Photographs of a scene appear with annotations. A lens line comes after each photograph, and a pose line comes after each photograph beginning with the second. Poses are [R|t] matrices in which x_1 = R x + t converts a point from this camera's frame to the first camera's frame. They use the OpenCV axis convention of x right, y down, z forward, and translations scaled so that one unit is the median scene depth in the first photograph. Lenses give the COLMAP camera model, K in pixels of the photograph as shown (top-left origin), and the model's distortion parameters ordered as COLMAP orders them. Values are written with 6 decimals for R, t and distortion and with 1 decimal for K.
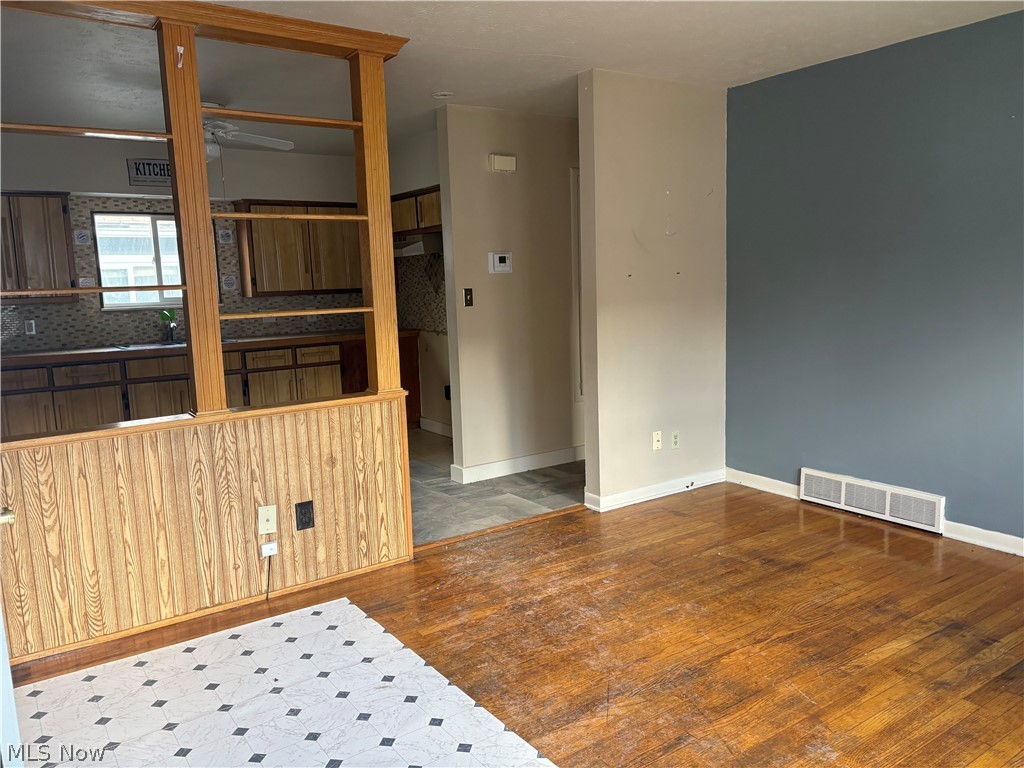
lens RADIAL K [[767.7, 0, 505.8], [0, 767.7, 388.7], [0, 0, 1]] dist [0.048191, -0.055276]
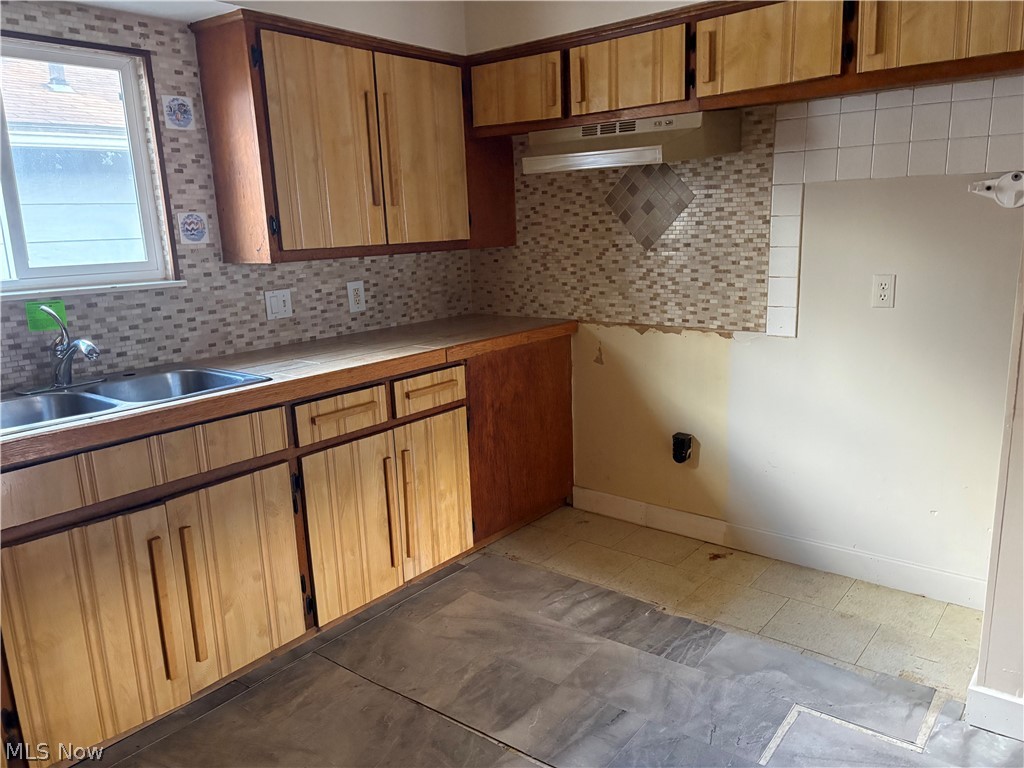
lens RADIAL K [[767.7, 0, 511.7], [0, 767.7, 388.8], [0, 0, 1]] dist [0.048191, -0.055276]
pose [[0.956057, -0.064746, 0.285942, -0.321265], [0.047872, 0.996696, 0.065620, -0.071339], [-0.289246, -0.049048, 0.955997, 0.554436]]
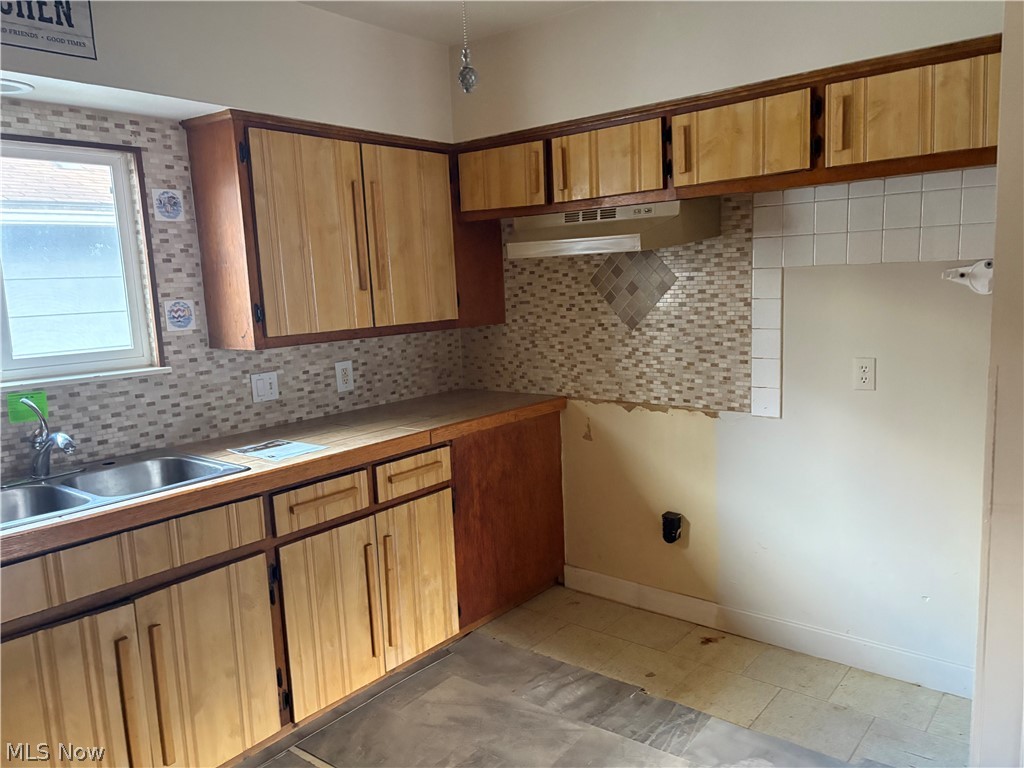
lens RADIAL K [[767.7, 0, 516.7], [0, 767.7, 385.8], [0, 0, 1]] dist [0.048191, -0.055276]
pose [[0.956987, -0.048082, 0.286119, -0.307164], [0.053029, 0.998547, -0.009560, -0.086277], [-0.285244, 0.024321, 0.958146, 0.550880]]
